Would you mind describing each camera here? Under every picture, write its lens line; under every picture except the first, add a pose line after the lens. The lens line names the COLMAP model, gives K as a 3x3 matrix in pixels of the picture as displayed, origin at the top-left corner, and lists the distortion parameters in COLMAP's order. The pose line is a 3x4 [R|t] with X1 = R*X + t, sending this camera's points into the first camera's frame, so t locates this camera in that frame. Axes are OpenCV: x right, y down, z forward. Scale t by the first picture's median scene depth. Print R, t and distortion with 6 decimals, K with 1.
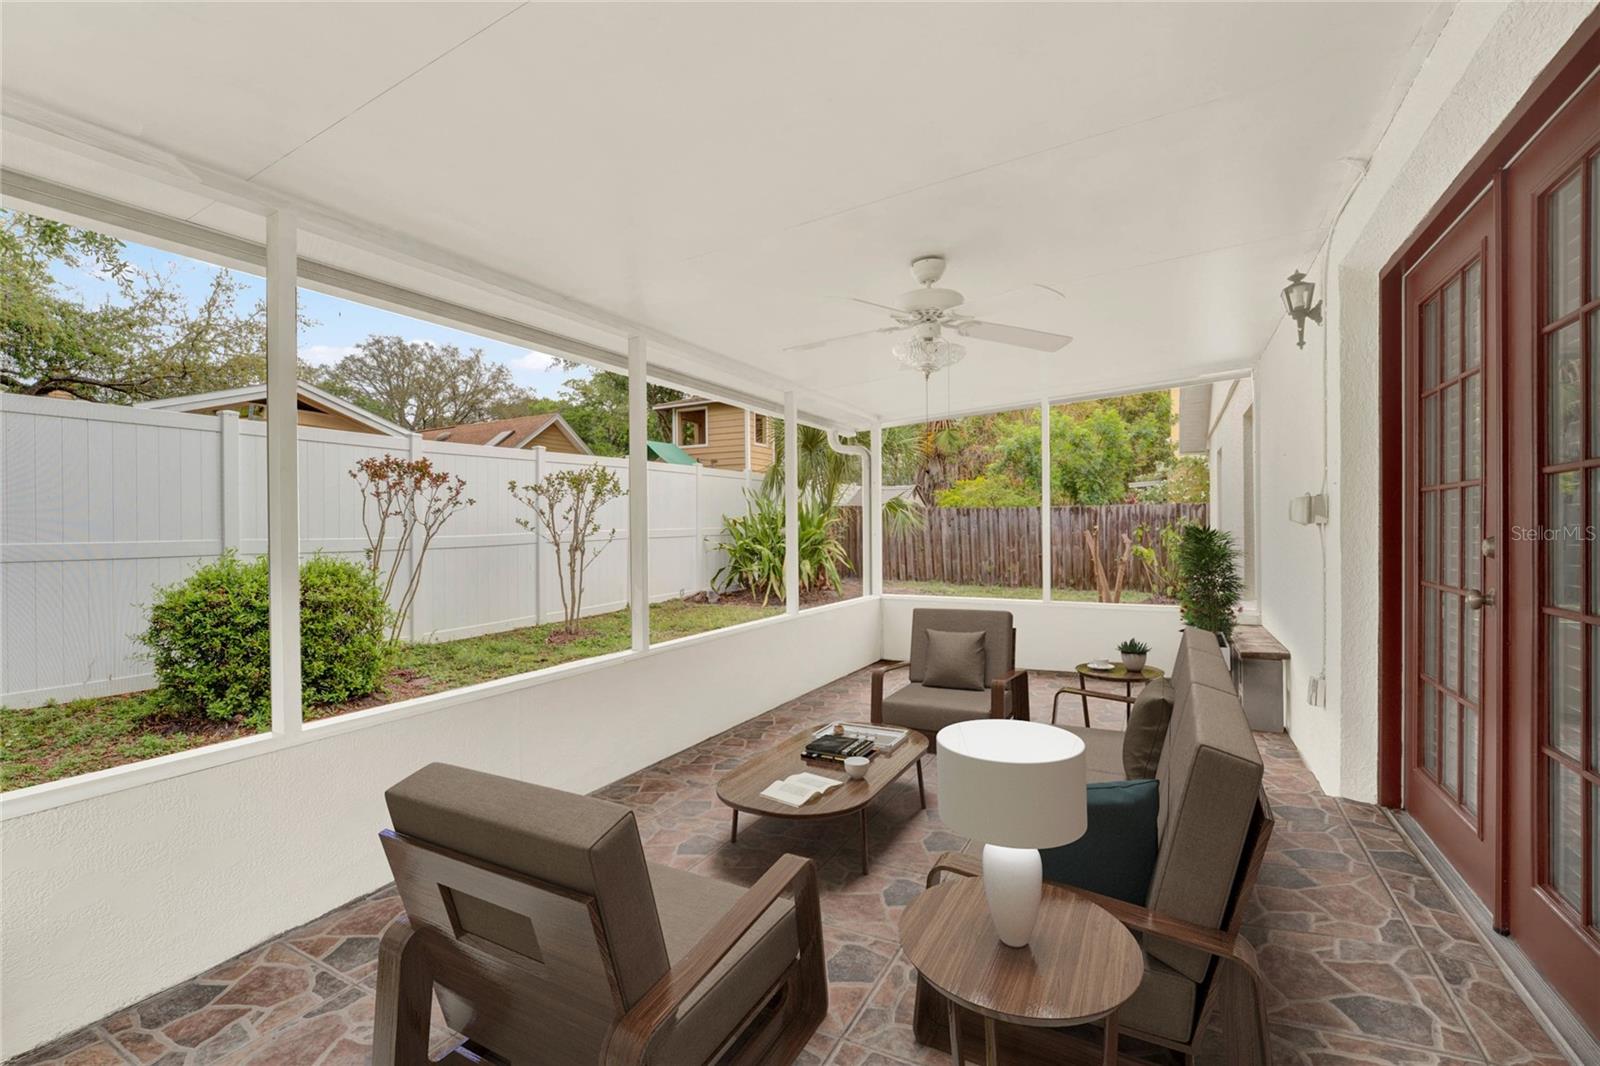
lens RADIAL K [[713.1, 0, 800.0], [0, 713.1, 533.0], [0, 0, 1]] dist [-0.000160, 0.000382]
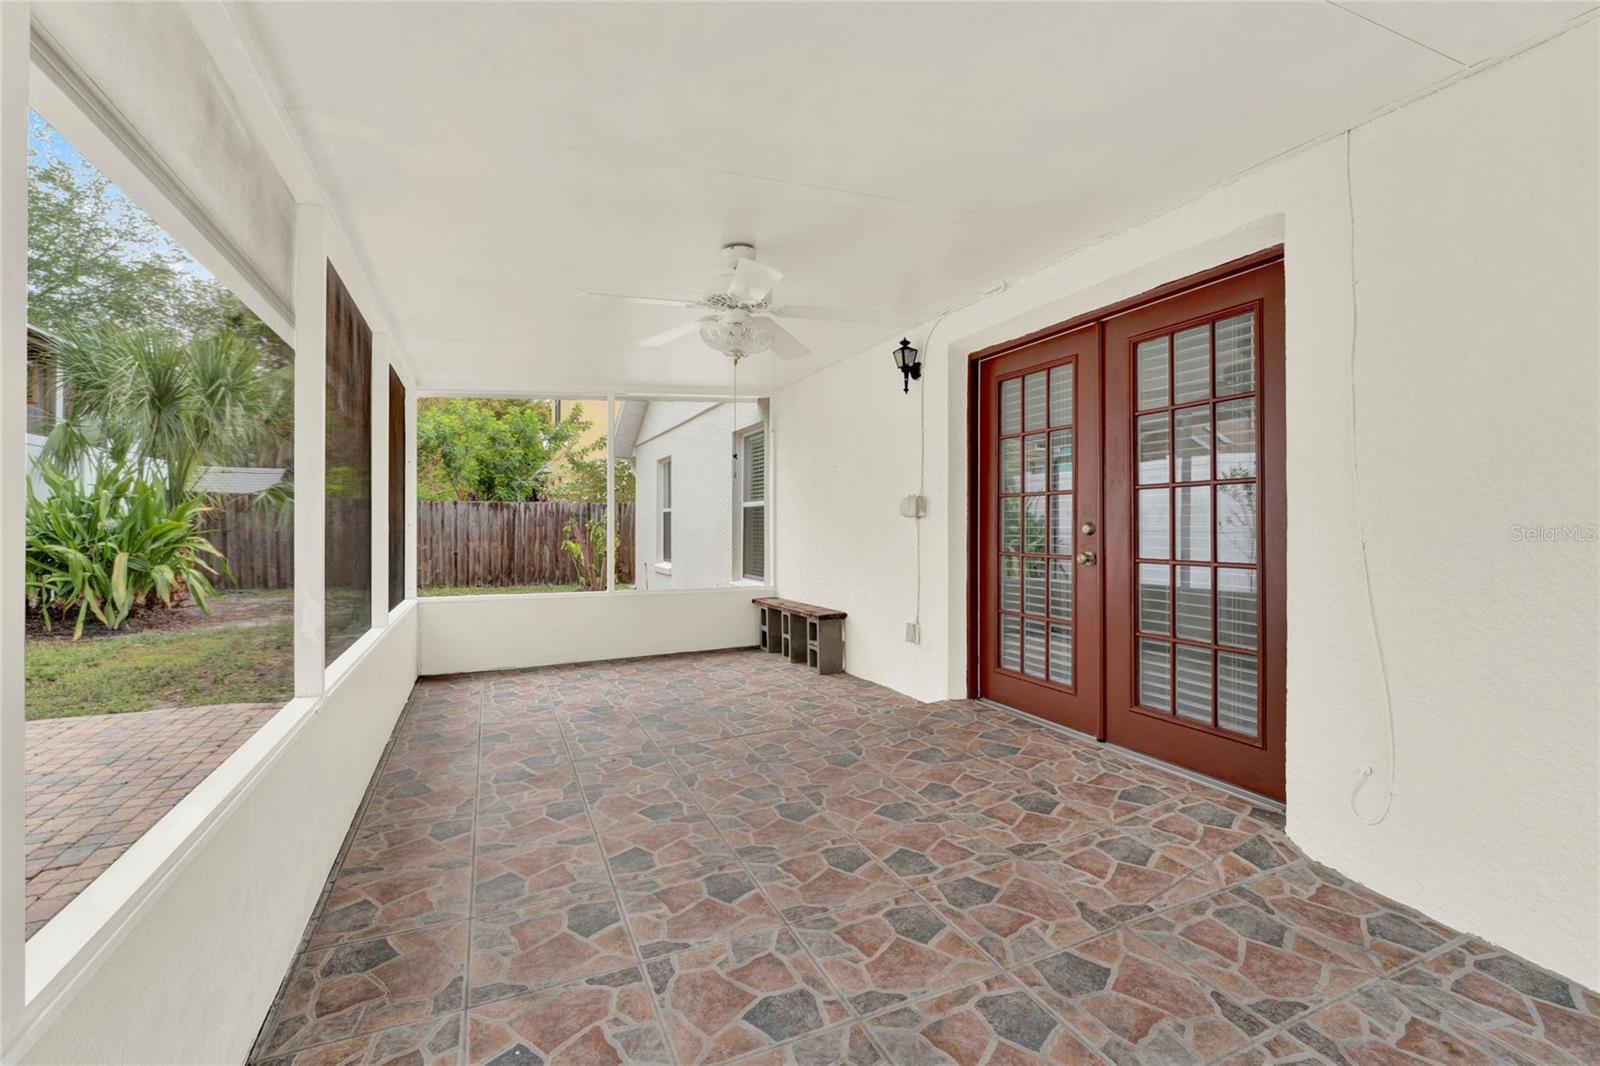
lens RADIAL K [[700.3, 0, 800.0], [0, 700.3, 533.0], [0, 0, 1]] dist [0.000847, 0.000071]
pose [[0.609587, -0.000299, 0.792719, -0.361710], [-0.000563, 1.000000, 0.000811, 0.012554], [-0.792719, -0.000940, 0.609586, 0.213522]]
